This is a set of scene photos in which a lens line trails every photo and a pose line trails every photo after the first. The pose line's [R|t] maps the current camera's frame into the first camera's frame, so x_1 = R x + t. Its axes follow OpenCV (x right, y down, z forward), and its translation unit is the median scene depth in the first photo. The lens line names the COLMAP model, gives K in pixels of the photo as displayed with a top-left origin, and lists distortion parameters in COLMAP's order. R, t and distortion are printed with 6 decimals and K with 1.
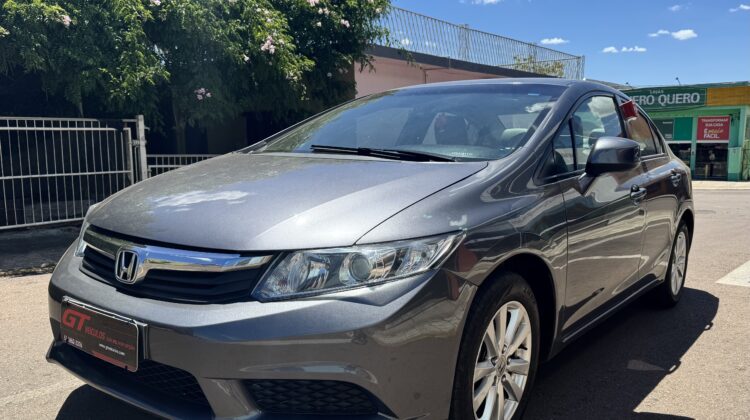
lens RADIAL K [[626.9, 0, 370.9], [0, 626.9, 209.2], [0, 0, 1]] dist [0.075695, -0.024145]
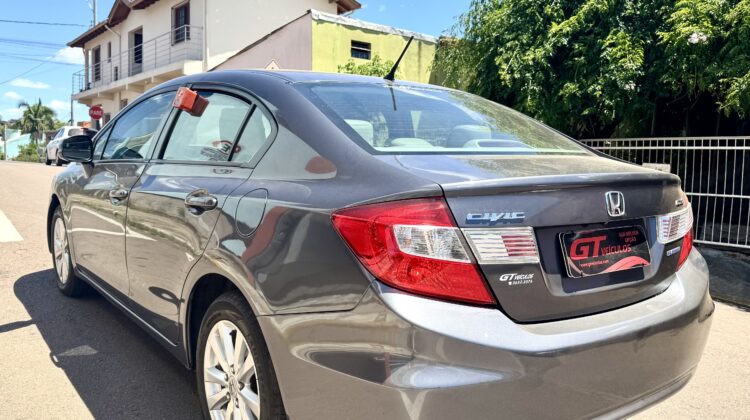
lens RADIAL K [[626.9, 0, 373.8], [0, 626.9, 212.1], [0, 0, 1]] dist [0.075695, -0.024145]
pose [[-0.235131, 0.099183, -0.966890, 0.574466], [-0.127980, 0.982959, 0.131954, -0.090116], [0.963501, 0.154769, -0.218430, 0.713130]]
